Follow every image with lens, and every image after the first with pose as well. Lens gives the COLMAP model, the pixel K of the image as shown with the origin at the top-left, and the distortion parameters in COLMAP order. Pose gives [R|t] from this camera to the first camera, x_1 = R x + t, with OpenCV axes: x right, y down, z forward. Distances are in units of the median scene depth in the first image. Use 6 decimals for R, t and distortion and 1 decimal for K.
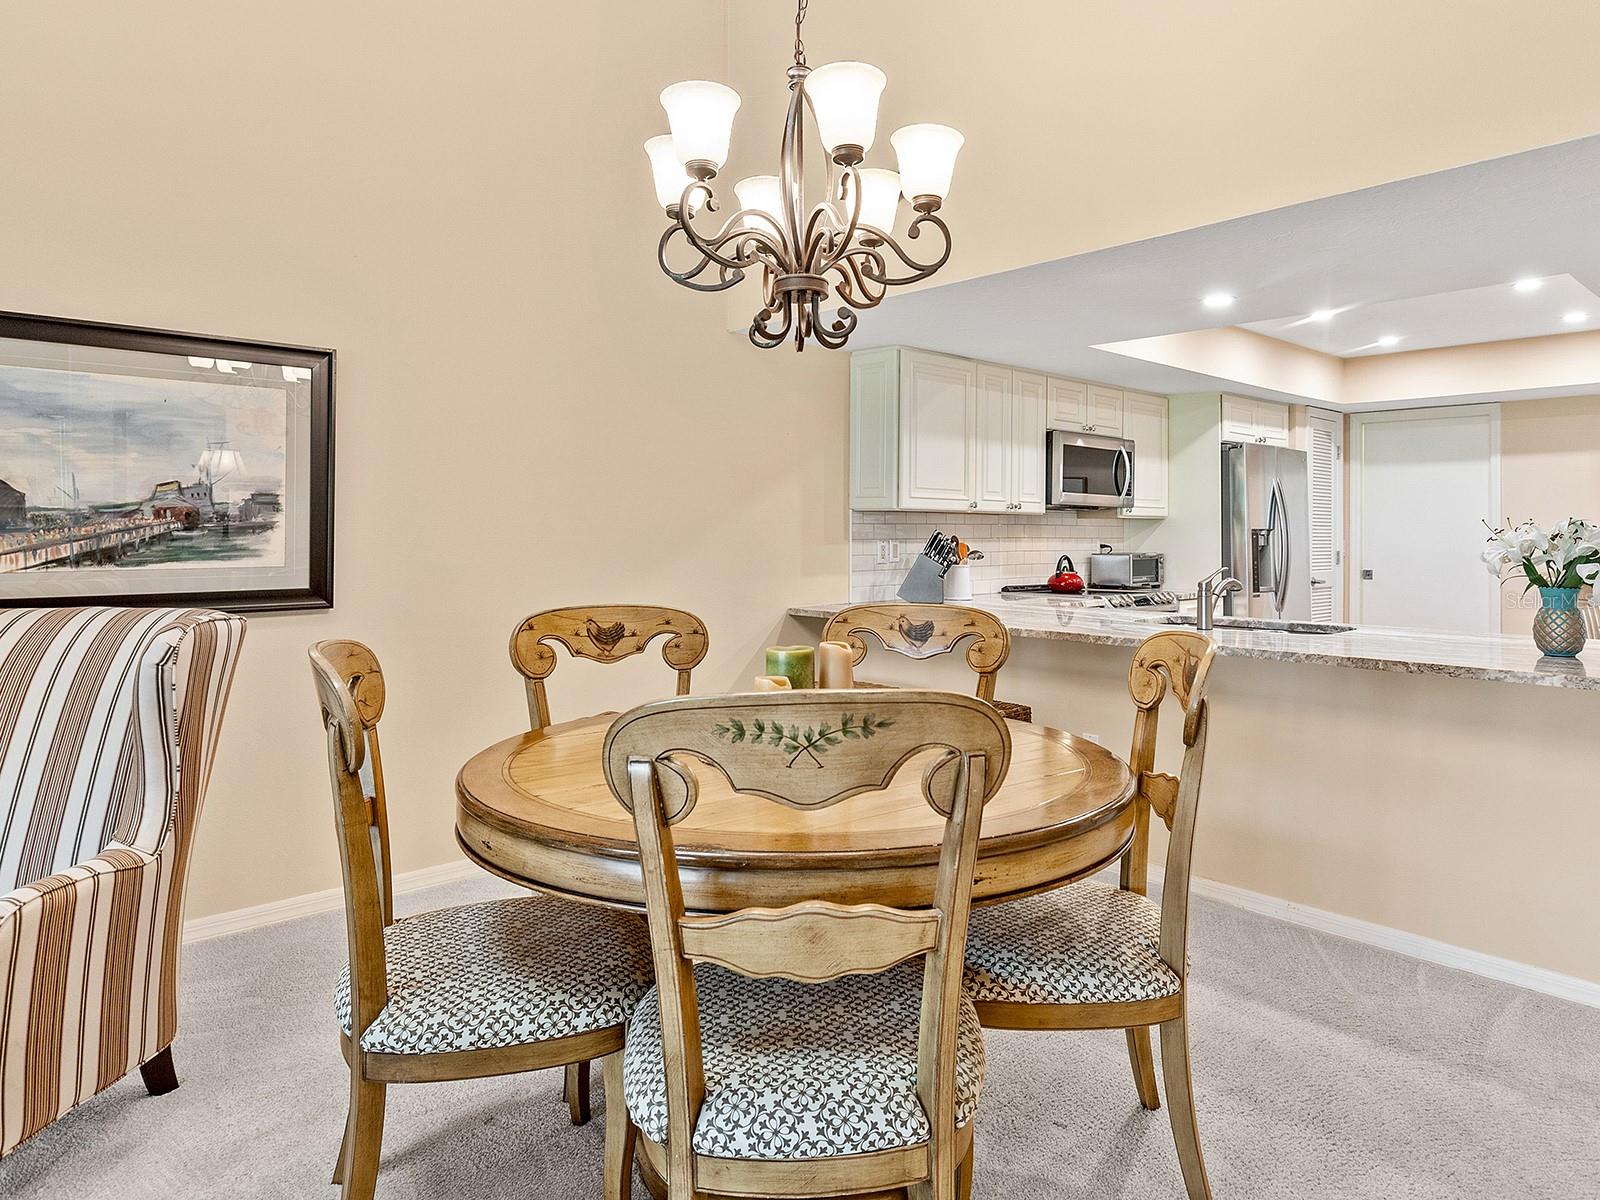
lens RADIAL K [[1015.1, 0, 834.0], [0, 1015.1, 502.2], [0, 0, 1]] dist [0.002164, 0.000112]
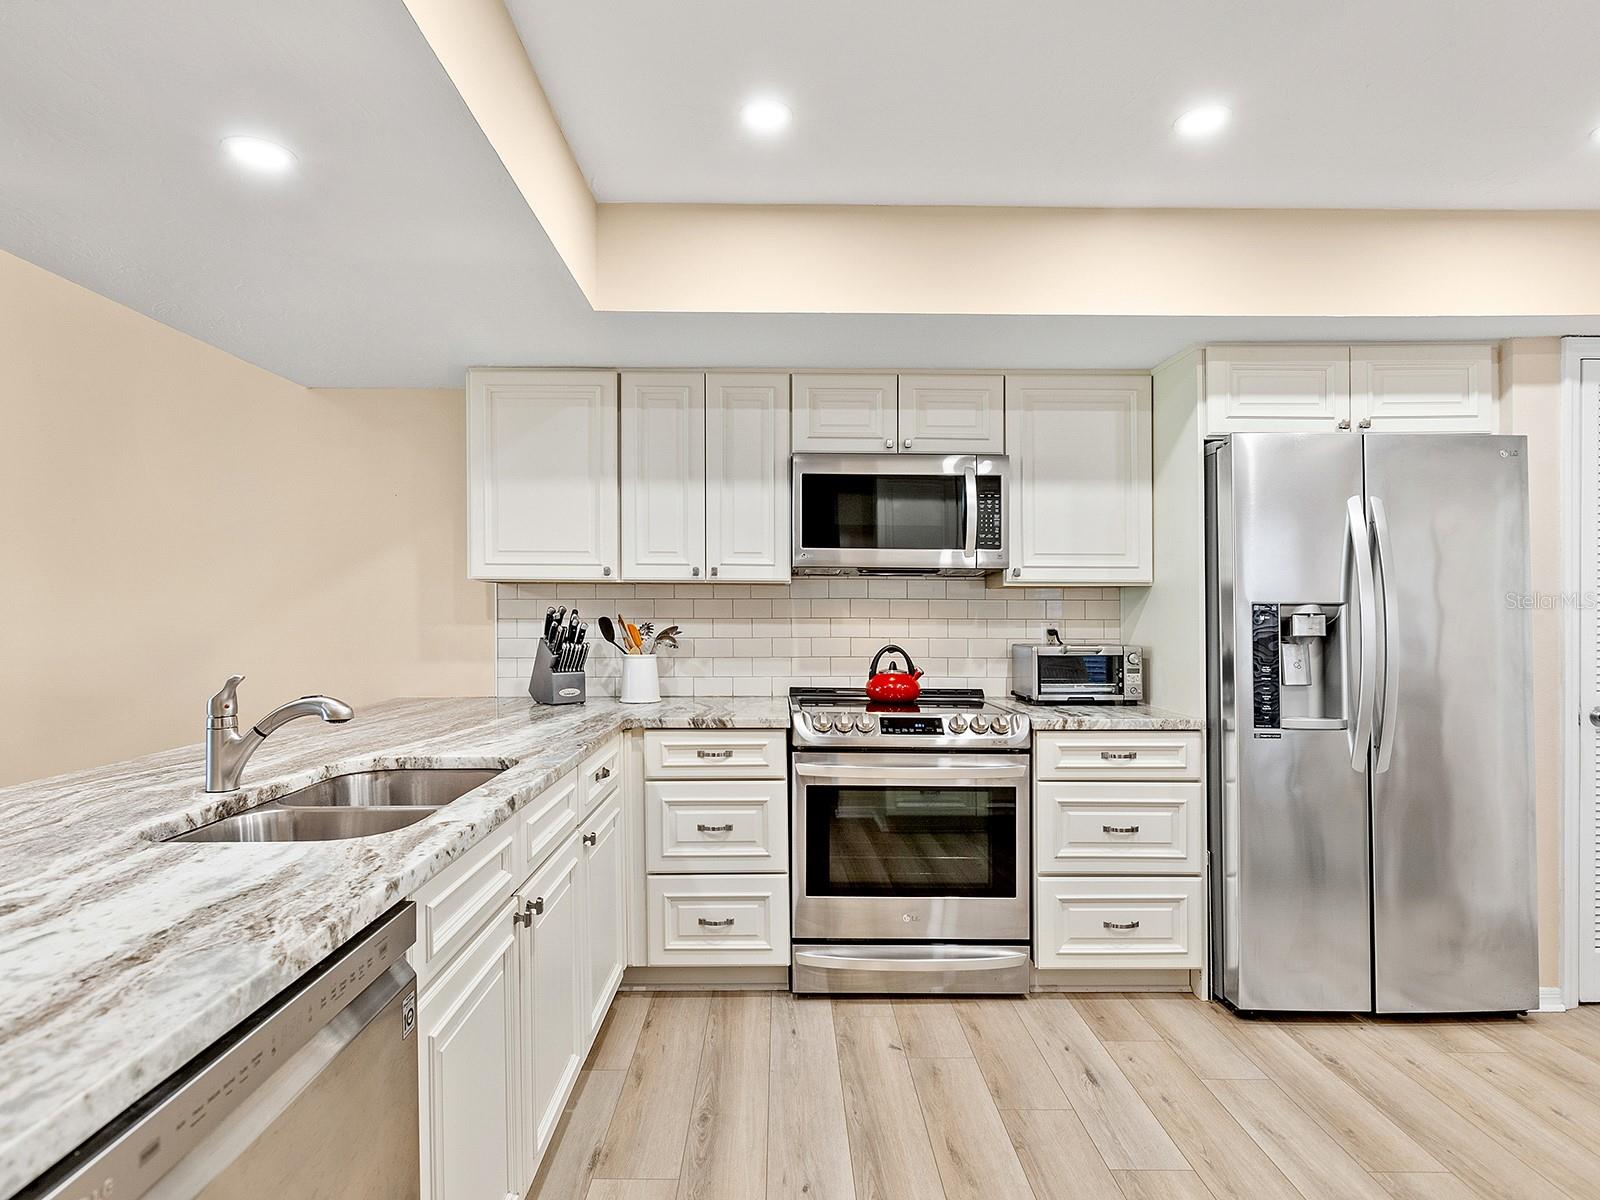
lens RADIAL K [[879.9, 0, 800.0], [0, 879.9, 600.0], [0, 0, 1]] dist [-0.000413, 0.000691]
pose [[0.737624, -0.010725, -0.675127, 0.564442], [0.020092, 0.999780, 0.006069, 0.018789], [0.674913, -0.018042, 0.737677, 0.547149]]
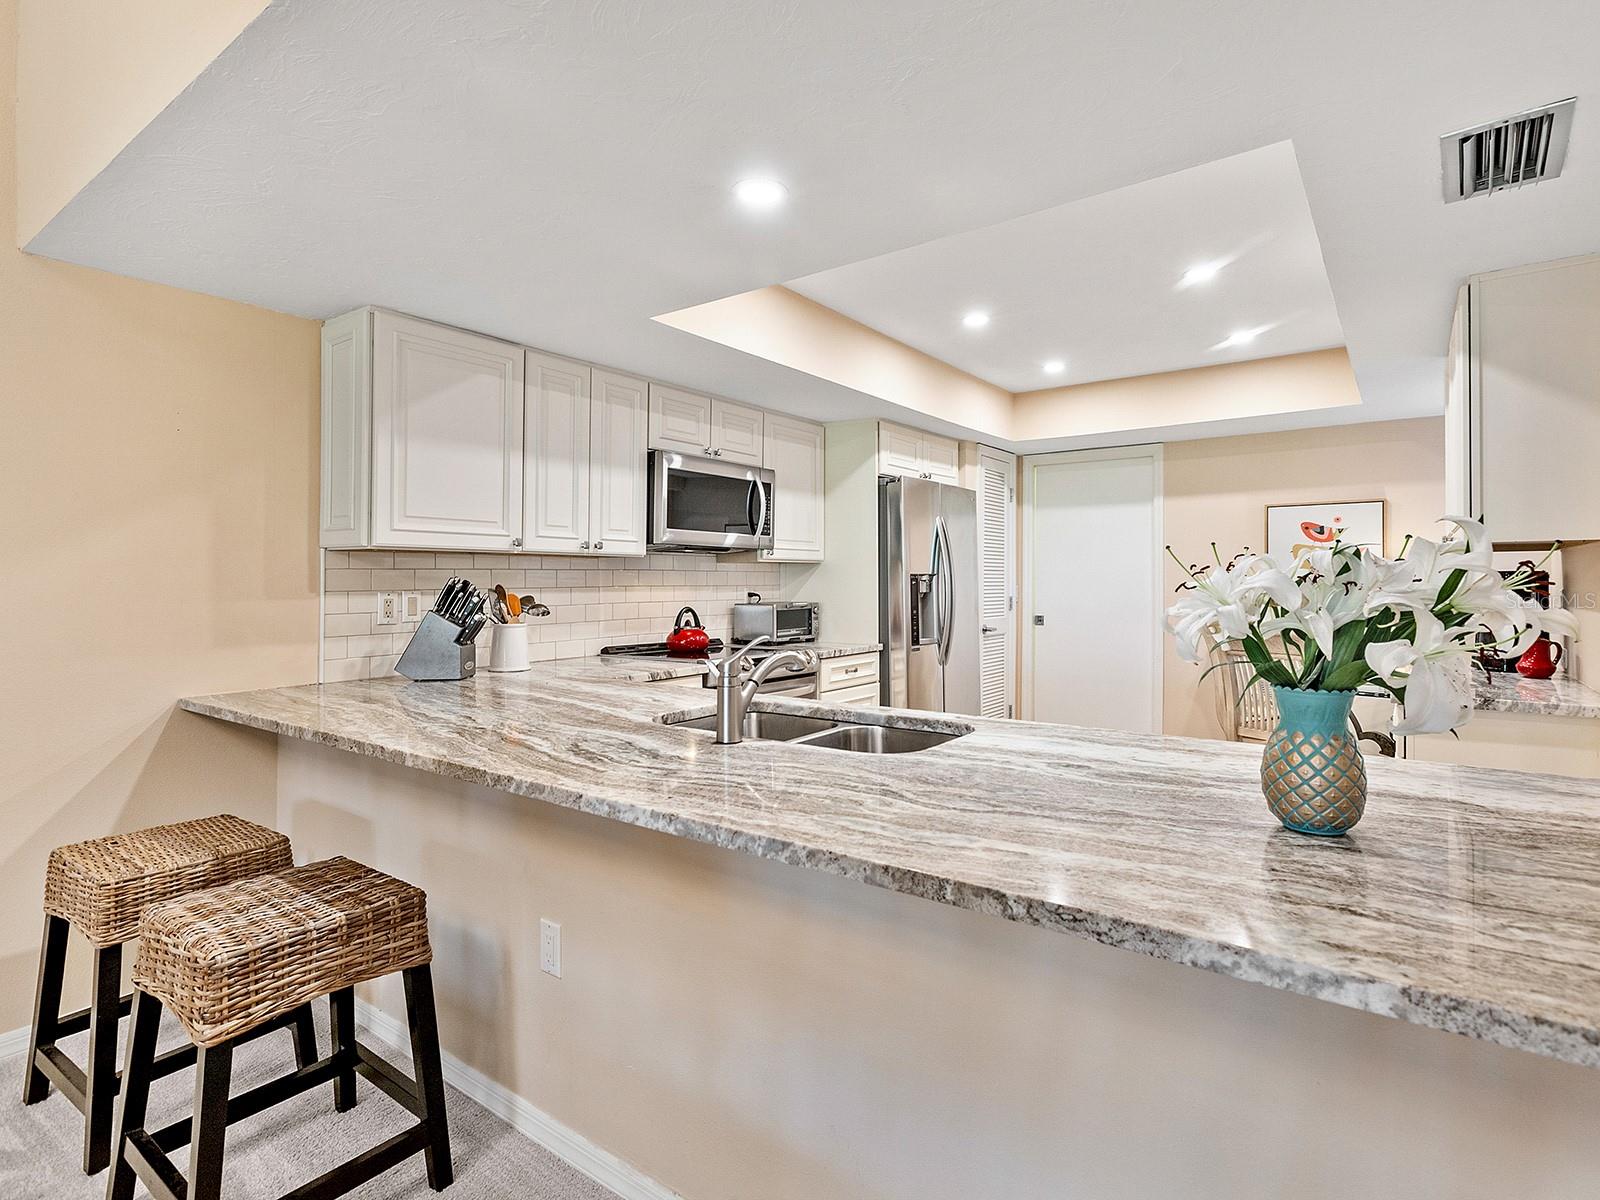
lens RADIAL K [[818.7, 0, 806.6], [0, 818.7, 560.7], [0, 0, 1]] dist [-0.002030, 0.000548]
pose [[0.983826, -0.003288, 0.179095, 0.203814], [0.002262, 0.999980, 0.005935, 0.010973], [-0.179111, -0.005434, 0.983814, 0.329952]]
